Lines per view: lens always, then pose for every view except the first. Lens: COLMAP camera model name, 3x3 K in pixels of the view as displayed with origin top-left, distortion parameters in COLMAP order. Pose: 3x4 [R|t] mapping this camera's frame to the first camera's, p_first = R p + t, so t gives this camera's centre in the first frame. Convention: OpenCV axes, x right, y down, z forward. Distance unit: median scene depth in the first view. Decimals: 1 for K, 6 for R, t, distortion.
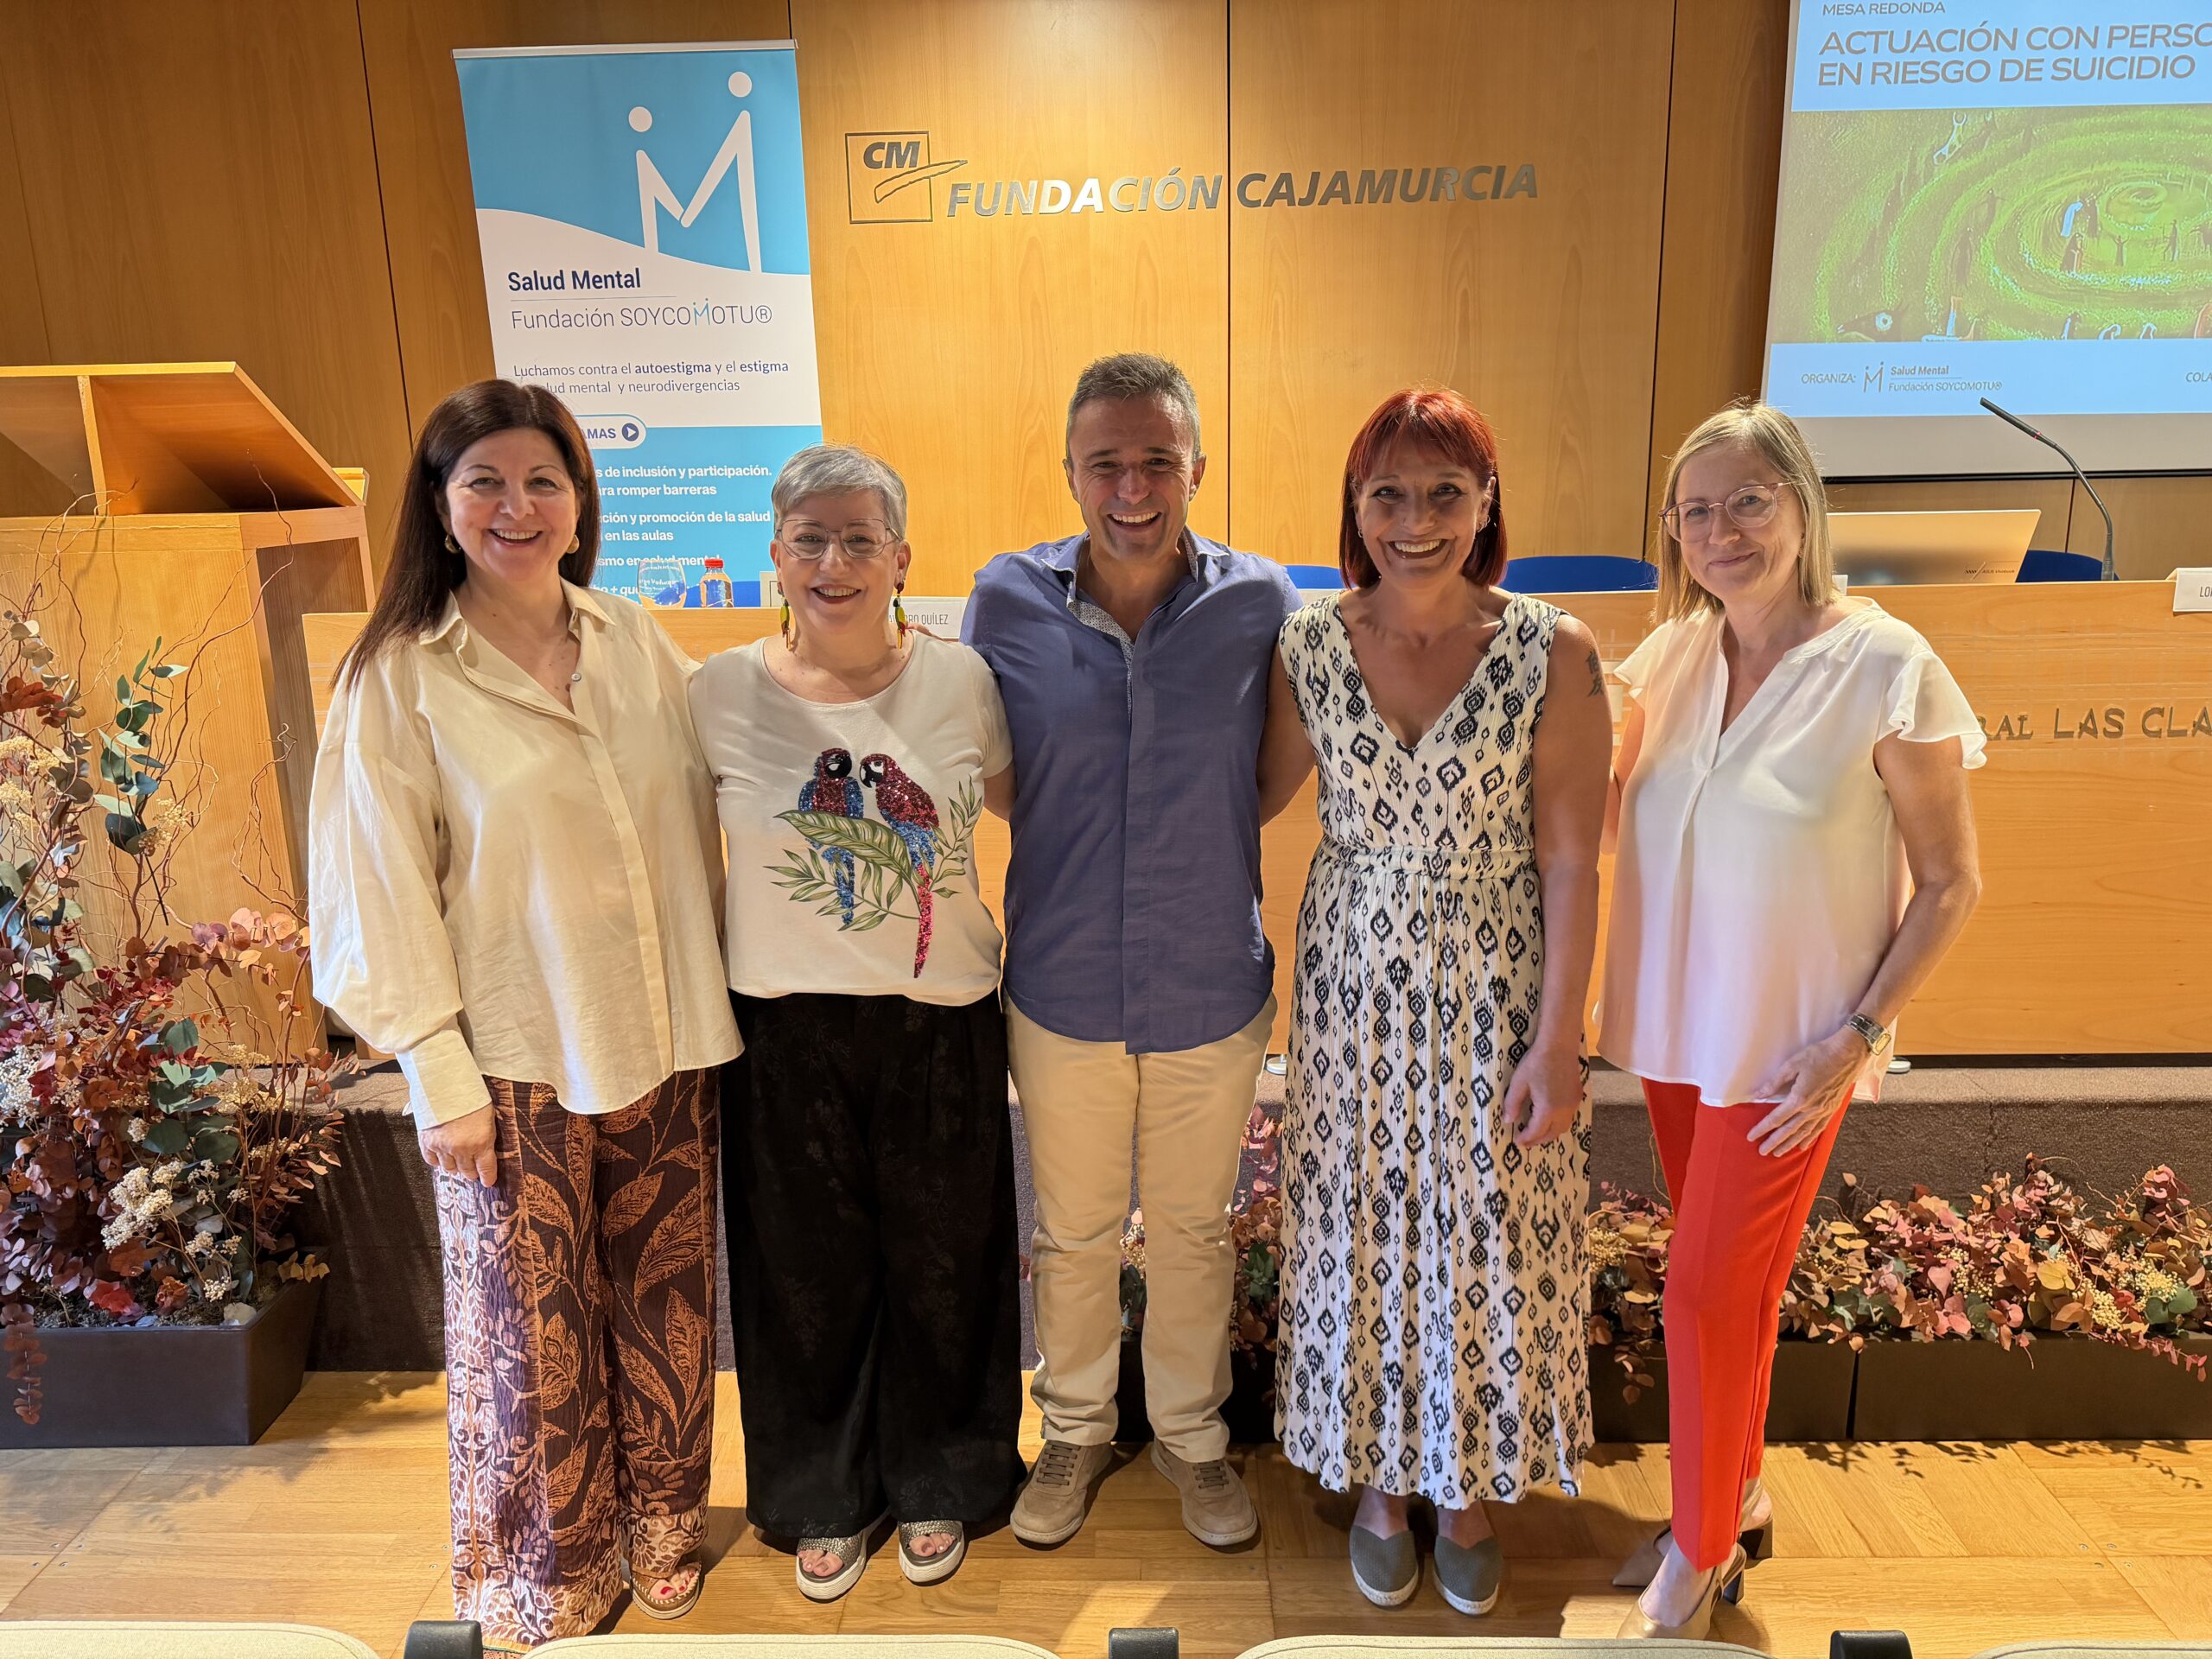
lens RADIAL K [[1549.3, 0, 1123.0], [0, 1549.3, 827.7], [0, 0, 1]] dist [-0.018756, -0.004369]
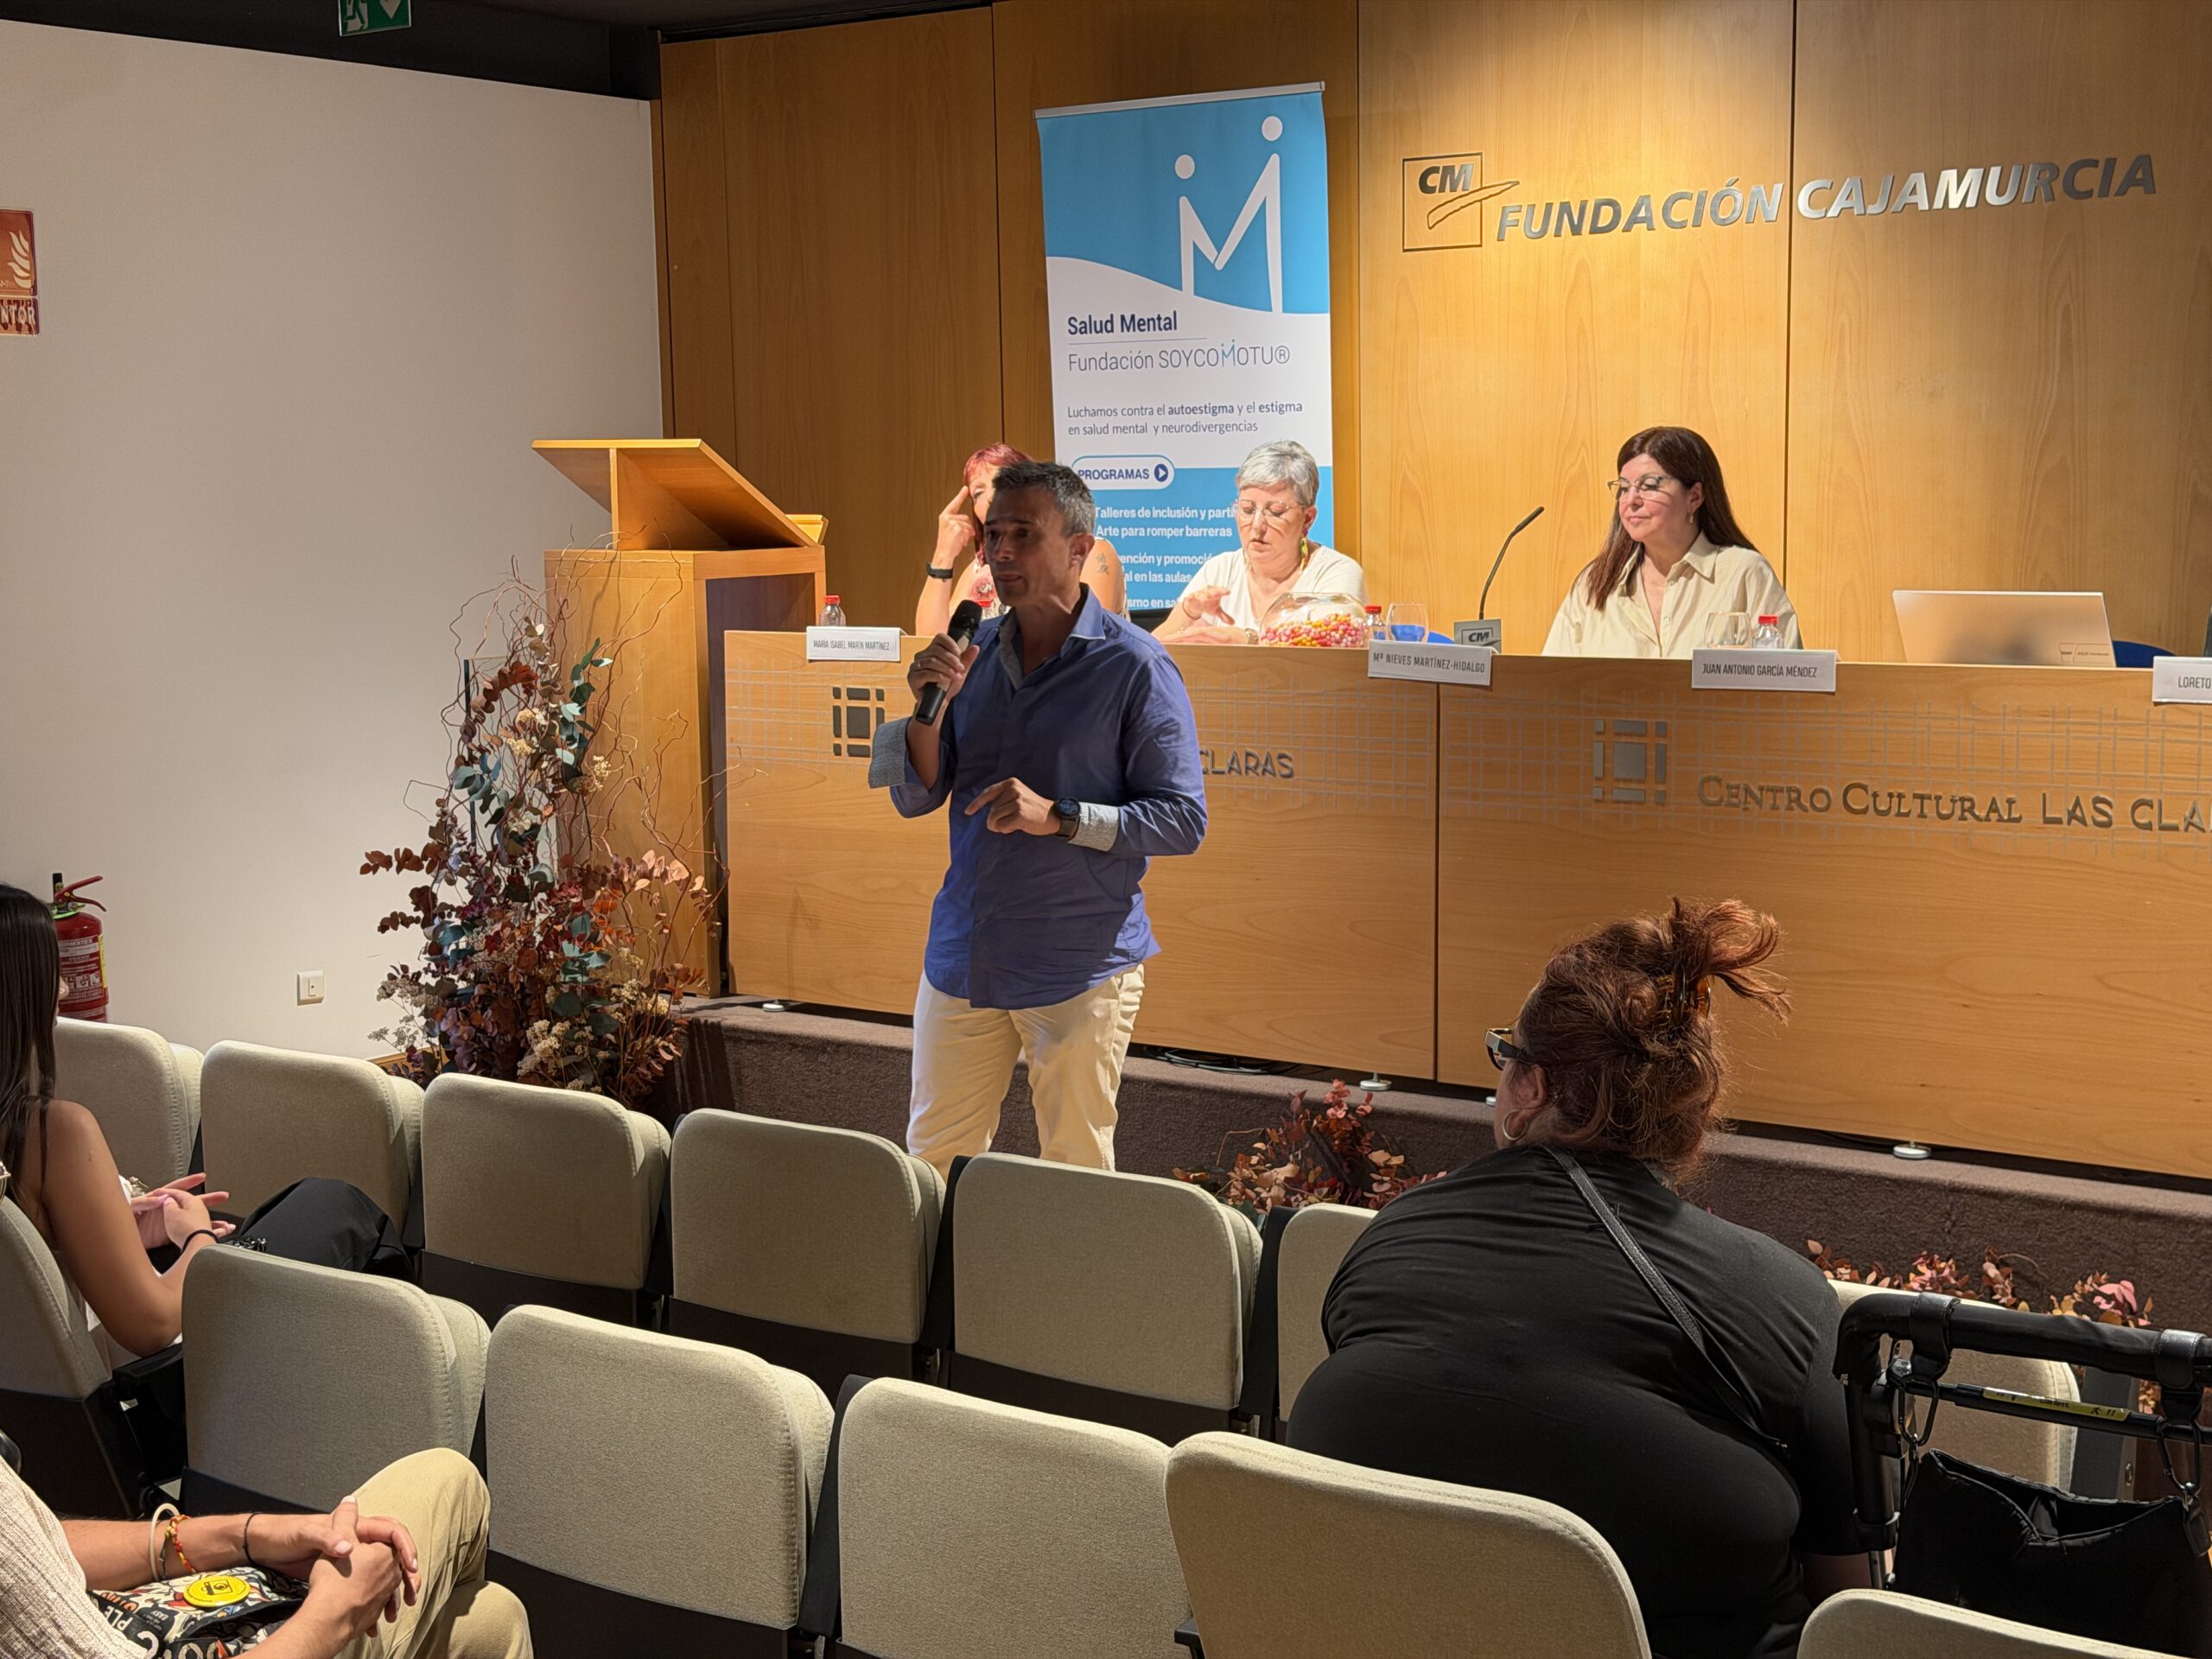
lens RADIAL K [[2982.4, 0, 1094.2], [0, 2982.4, 825.7], [0, 0, 1]] dist [0.057557, 0.000000]
pose [[0.817512, 0.078026, -0.570601, 0.767941], [-0.134804, 0.989181, -0.057871, 0.083388], [0.559912, 0.124229, 0.819186, -0.564803]]
